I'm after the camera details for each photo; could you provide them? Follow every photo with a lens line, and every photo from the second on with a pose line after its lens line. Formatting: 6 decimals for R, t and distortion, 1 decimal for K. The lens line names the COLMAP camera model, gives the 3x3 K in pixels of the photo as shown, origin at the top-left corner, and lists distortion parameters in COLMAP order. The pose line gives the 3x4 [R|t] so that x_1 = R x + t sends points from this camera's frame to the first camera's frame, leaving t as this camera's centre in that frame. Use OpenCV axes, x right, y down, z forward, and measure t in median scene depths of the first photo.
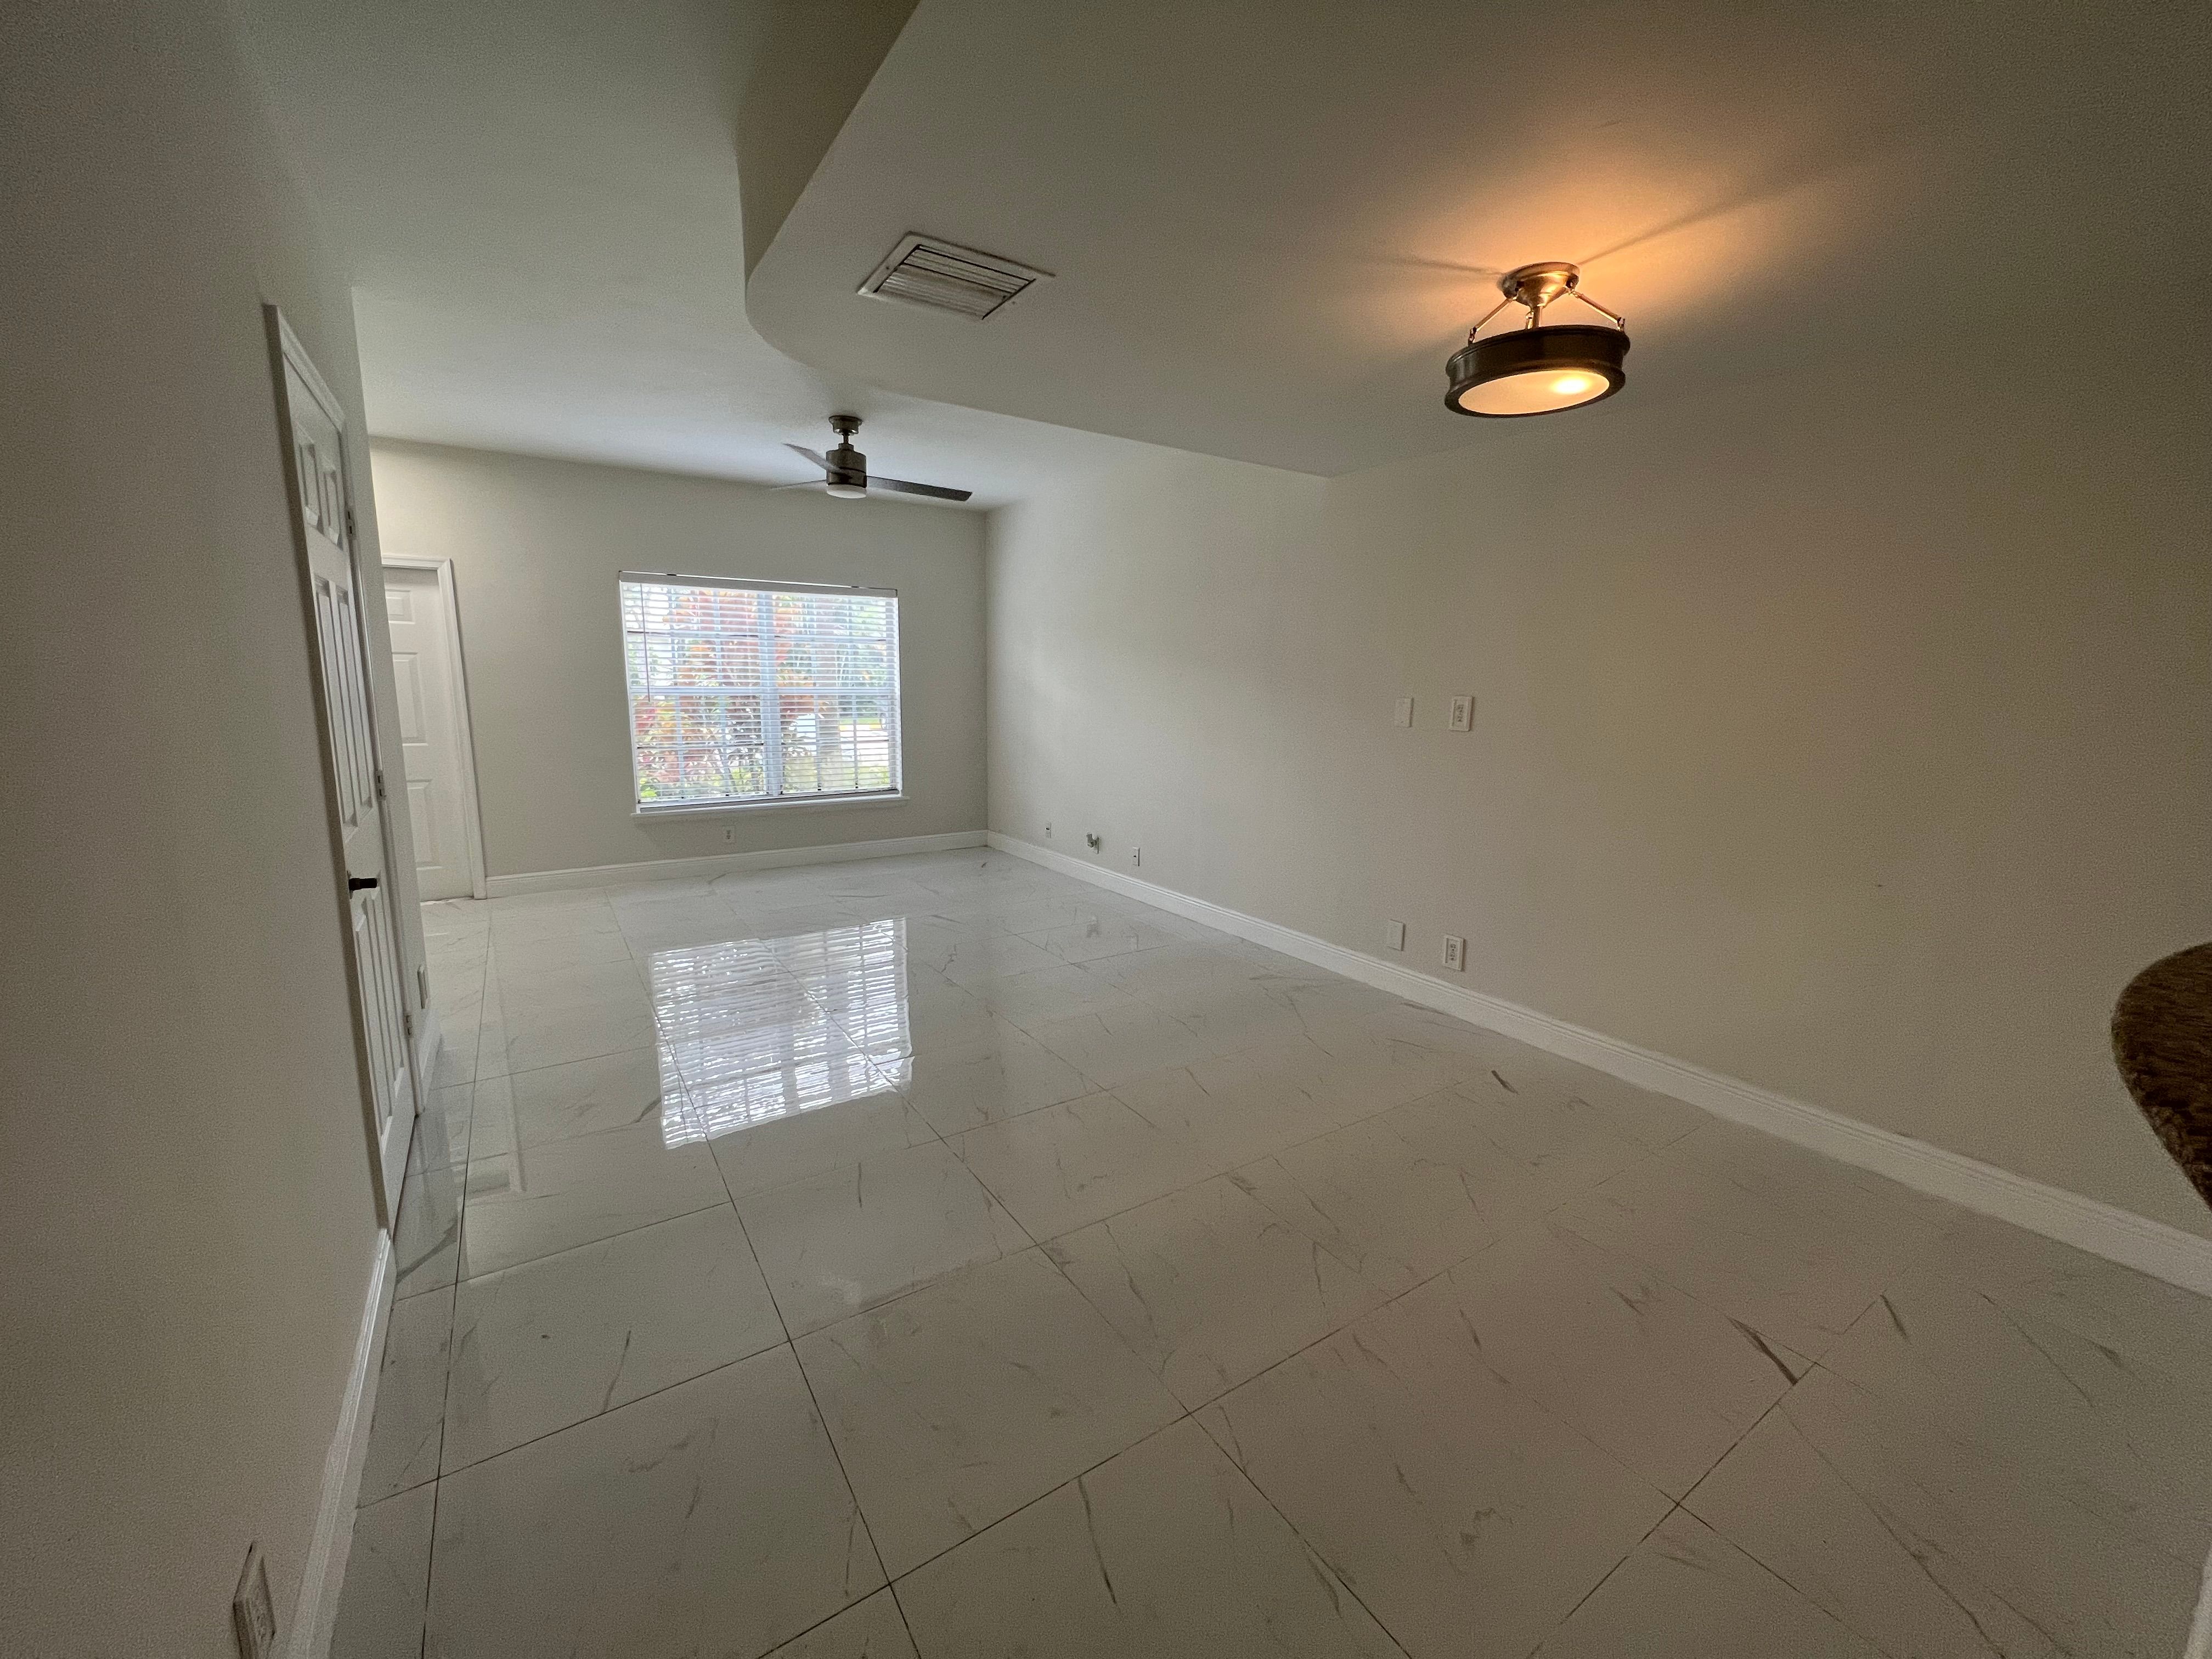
lens RADIAL K [[892.9, 0, 1106.0], [0, 892.9, 829.5], [0, 0, 1]] dist [0.000011, 0.000050]
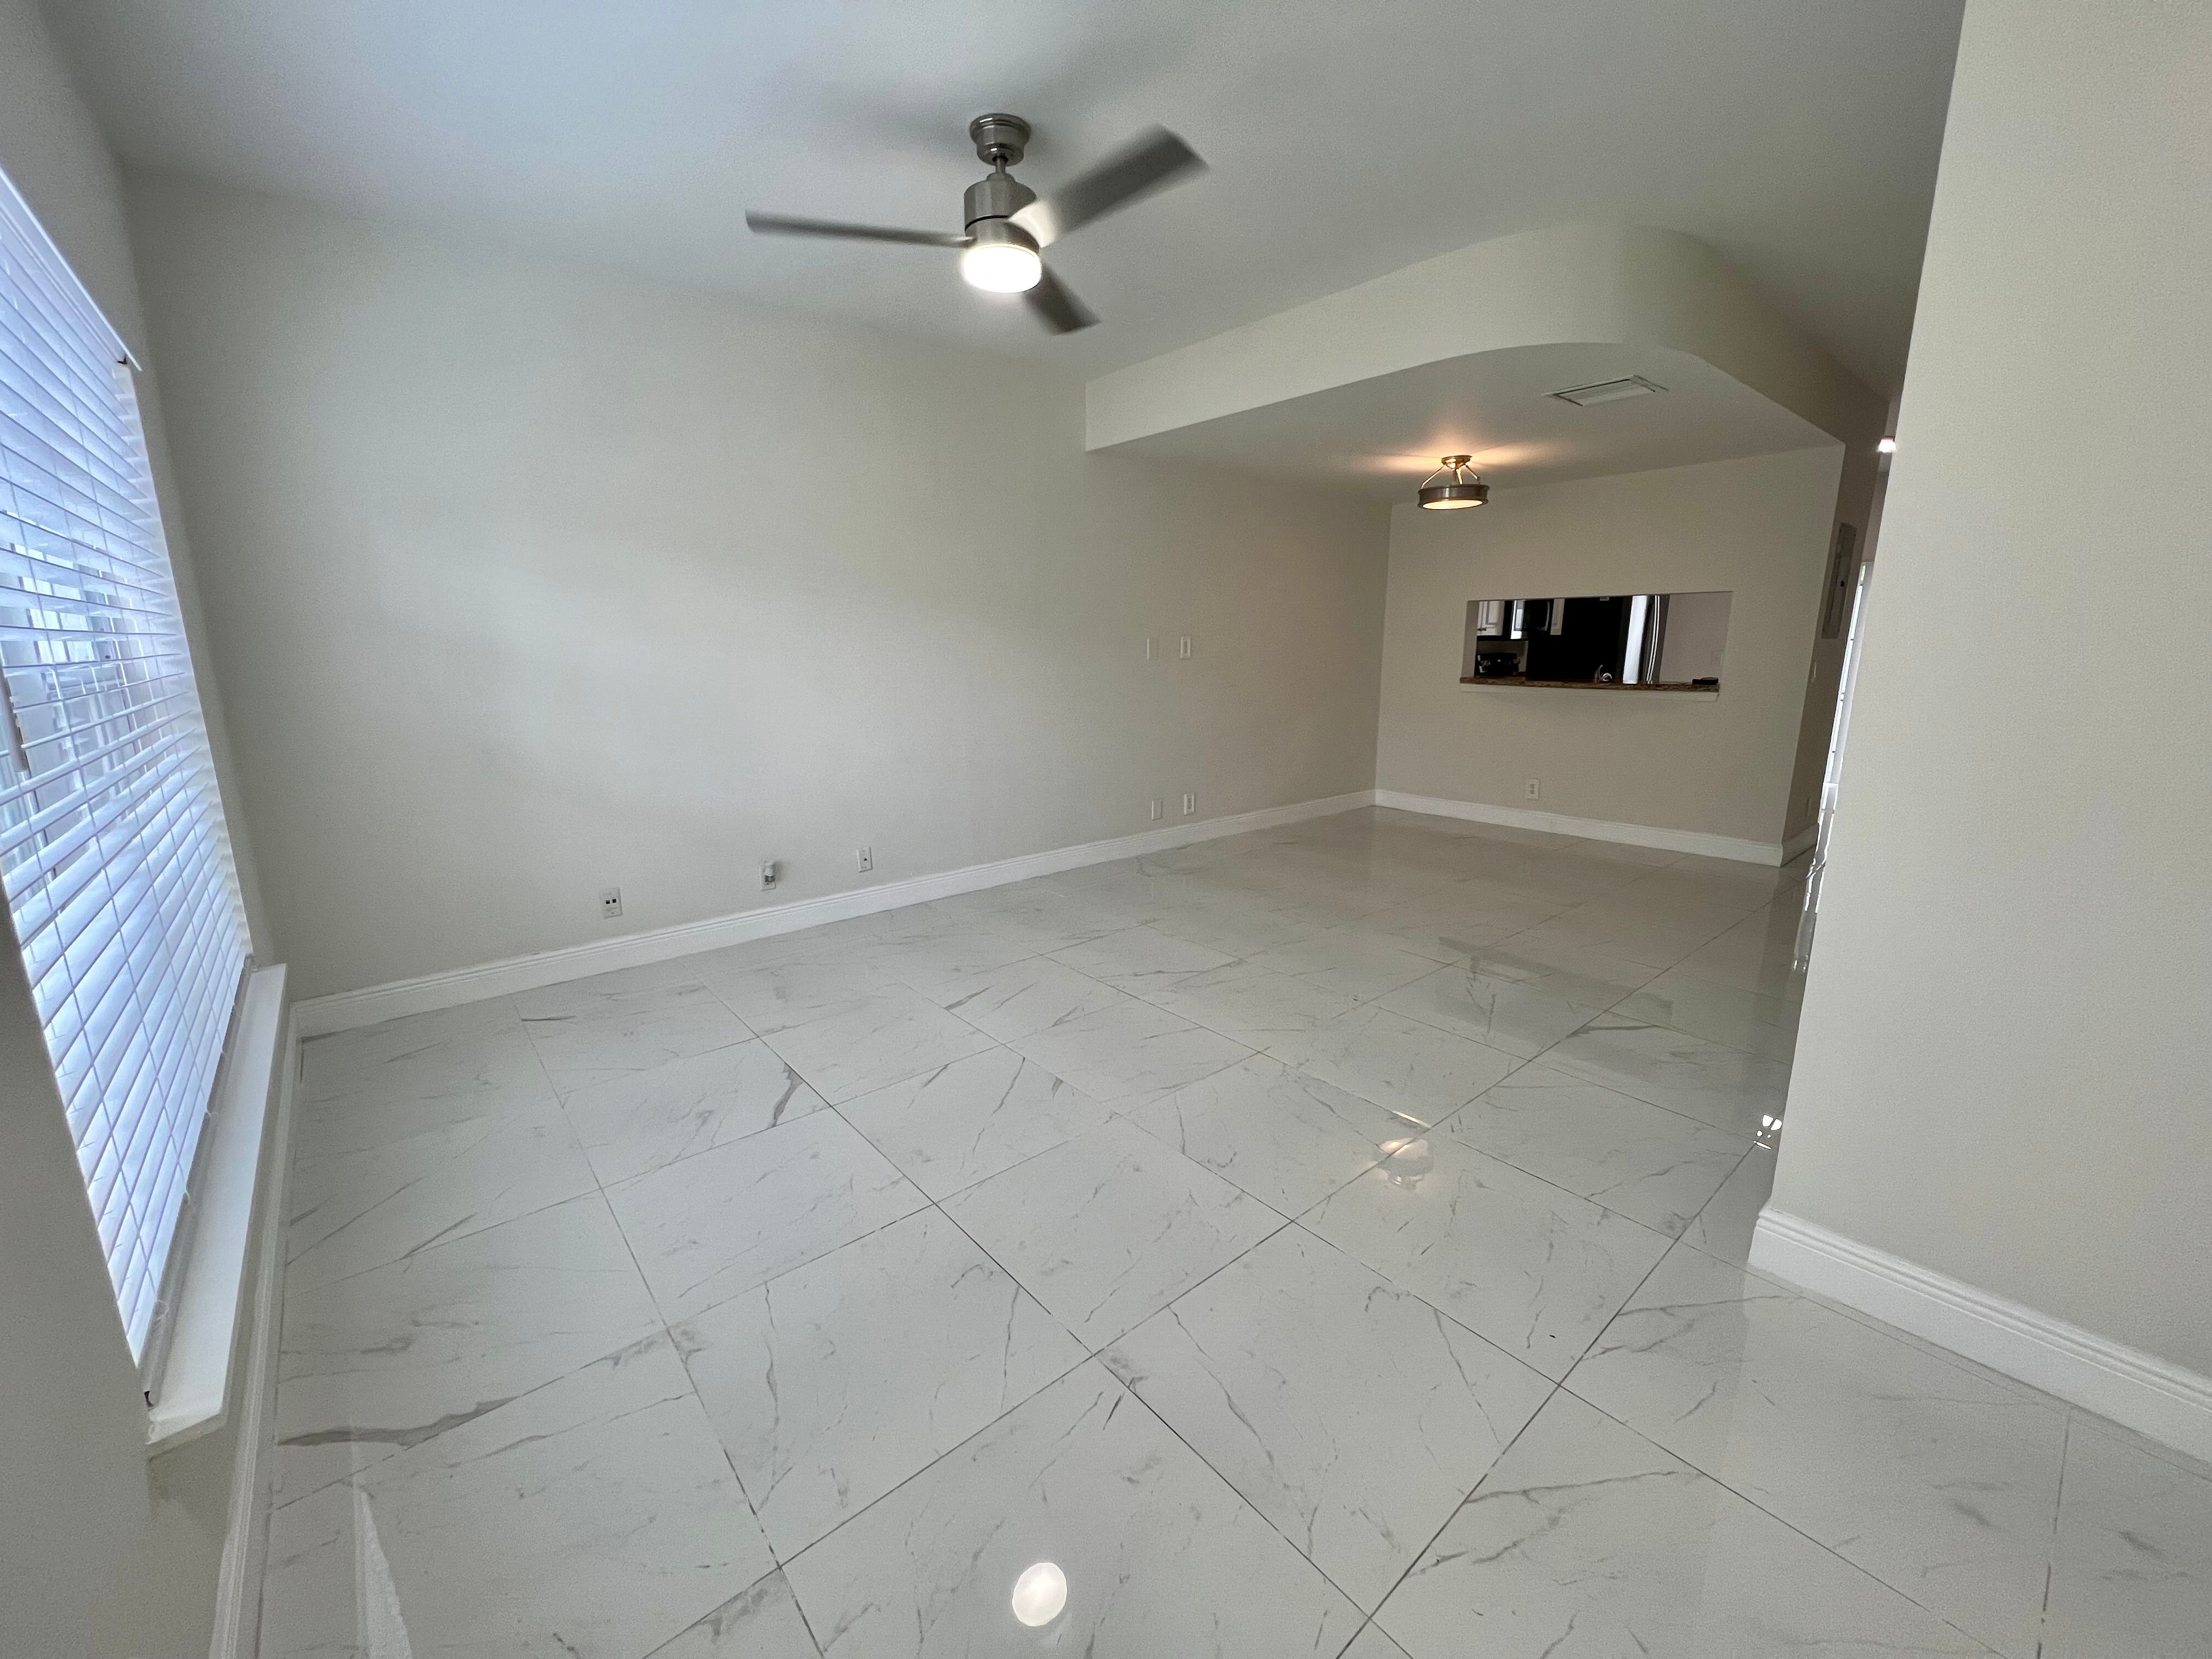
lens RADIAL K [[892.9, 0, 1106.0], [0, 892.9, 829.5], [0, 0, 1]] dist [0.000011, 0.000050]
pose [[-0.113185, -0.221986, 0.968458, -0.708693], [0.176577, 0.954711, 0.239472, -0.138061], [-0.977758, 0.198112, -0.068861, 0.817225]]
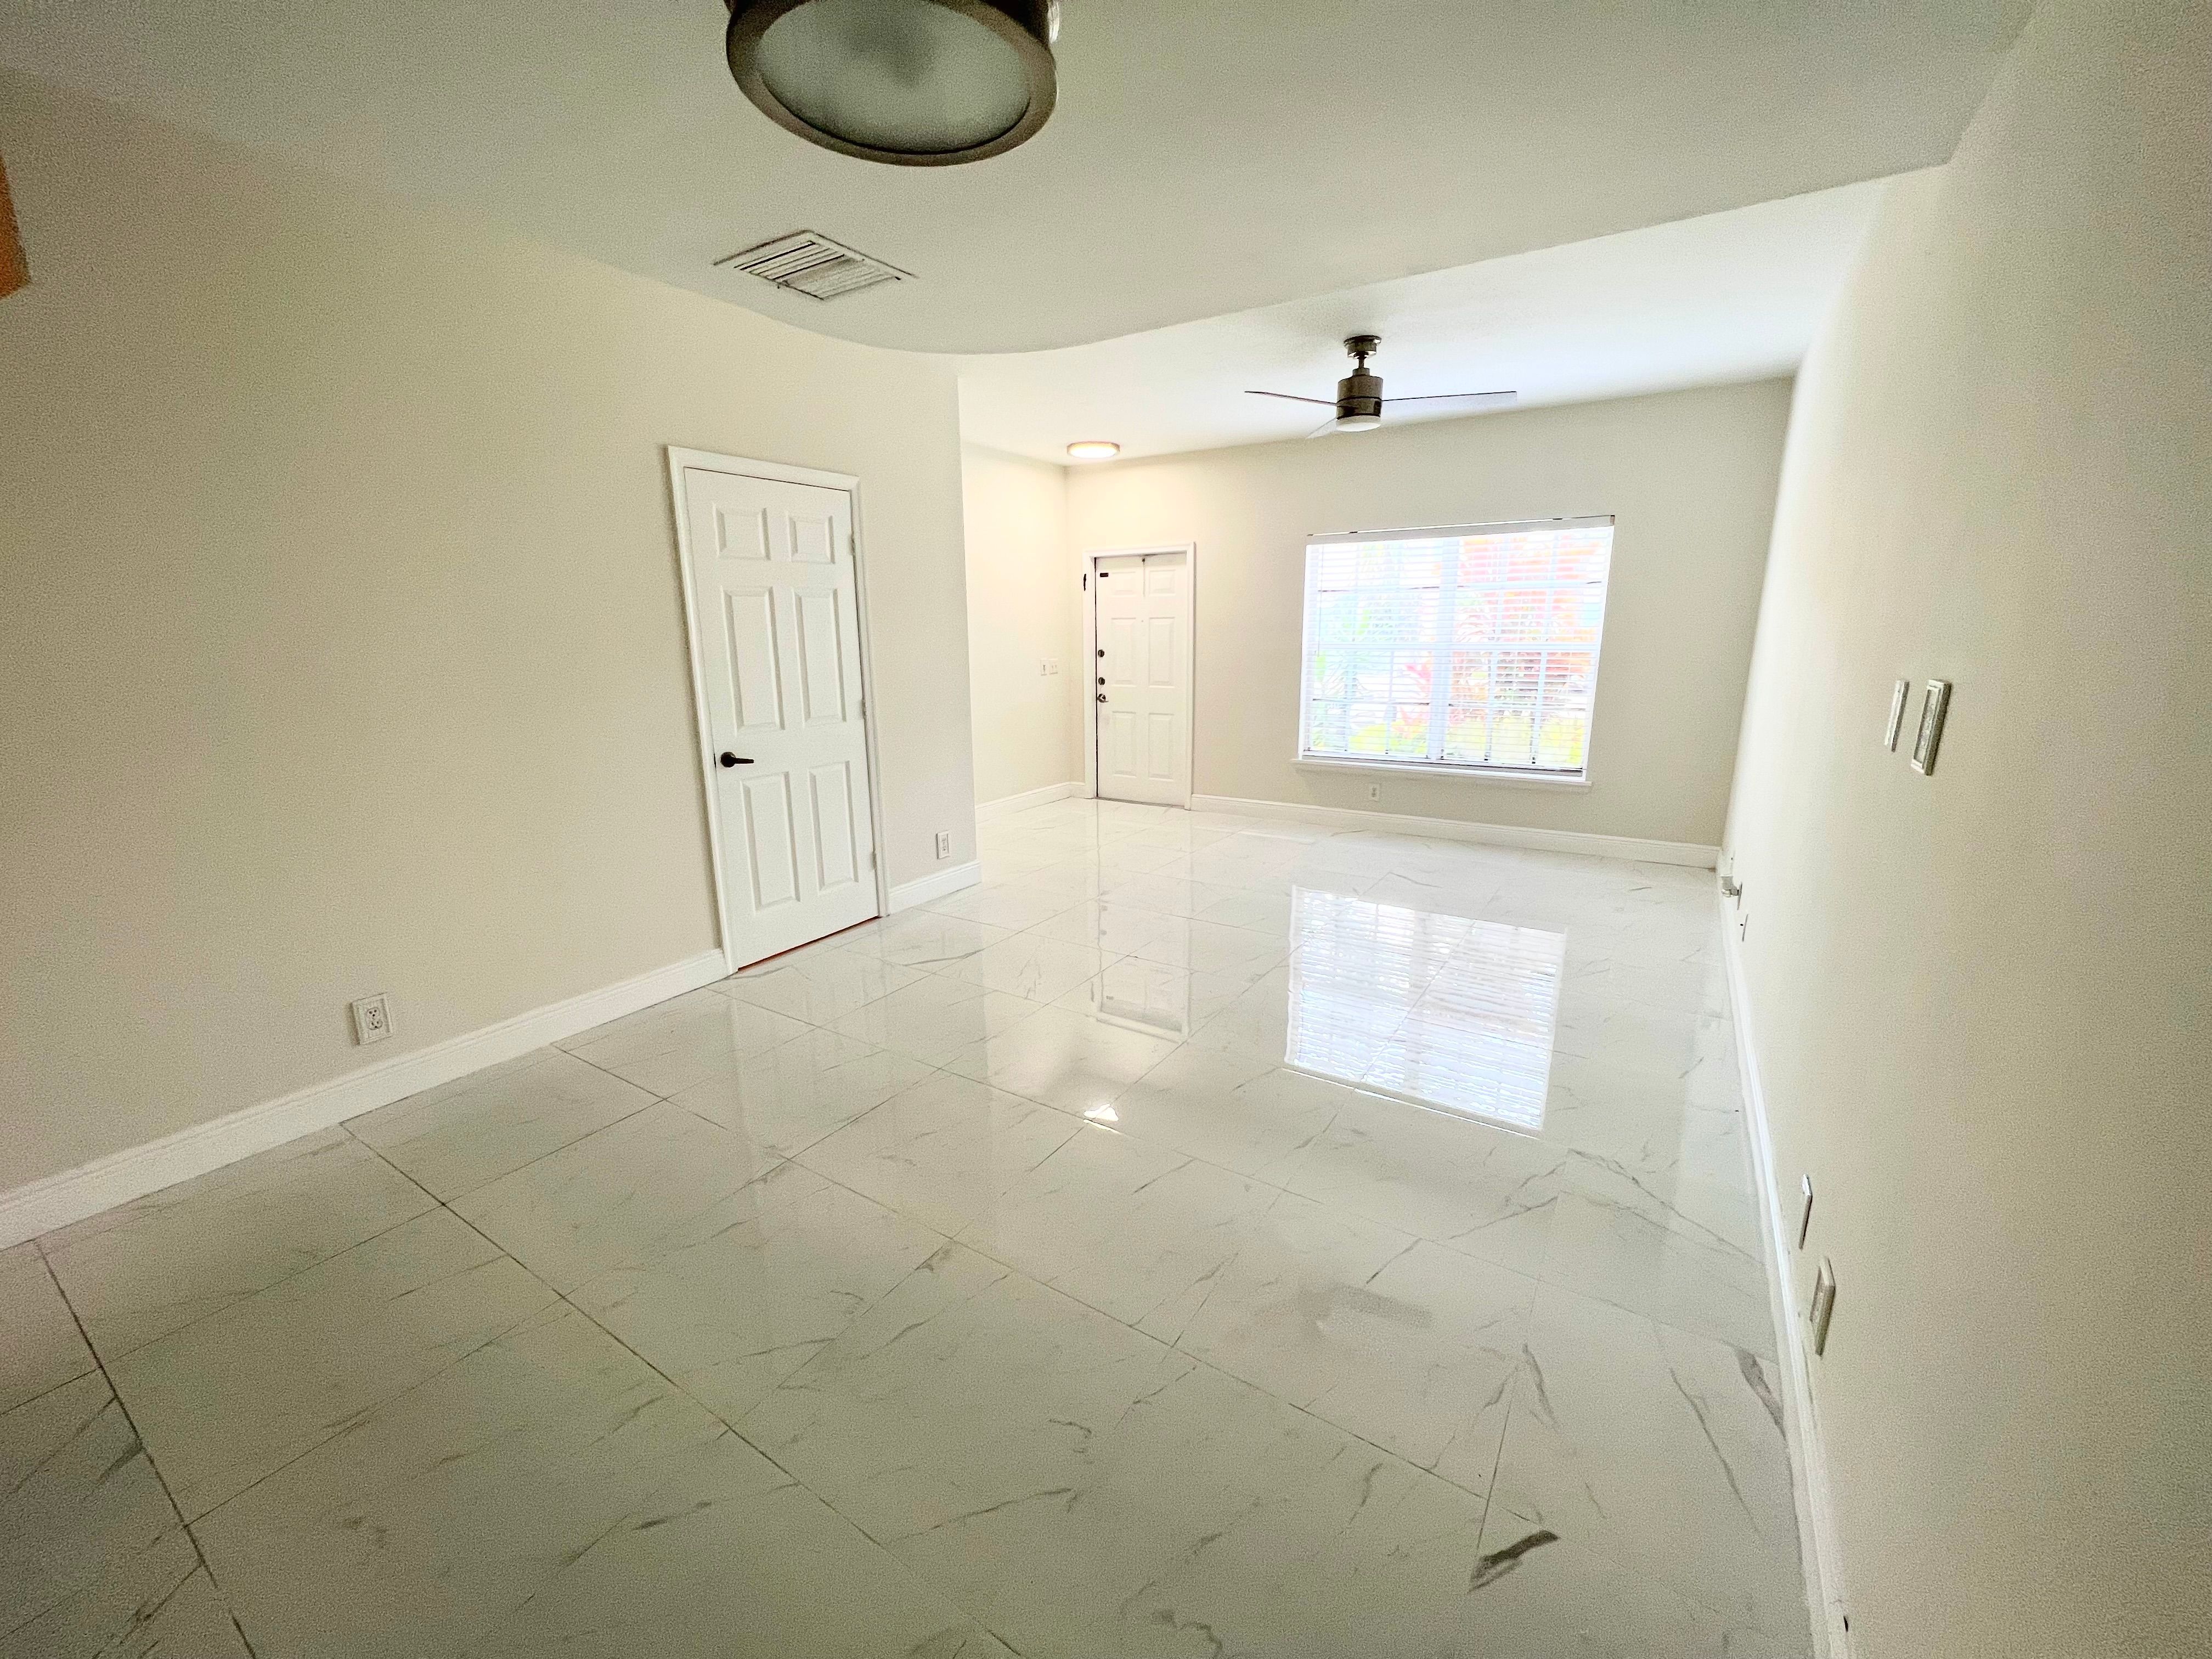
lens RADIAL K [[892.9, 0, 1106.0], [0, 892.9, 829.5], [0, 0, 1]] dist [0.000011, 0.000050]
pose [[0.395839, 0.189535, -0.898548, 0.384406], [-0.141832, 0.979347, 0.144097, -0.058061], [0.907301, 0.070404, 0.414546, 0.336083]]
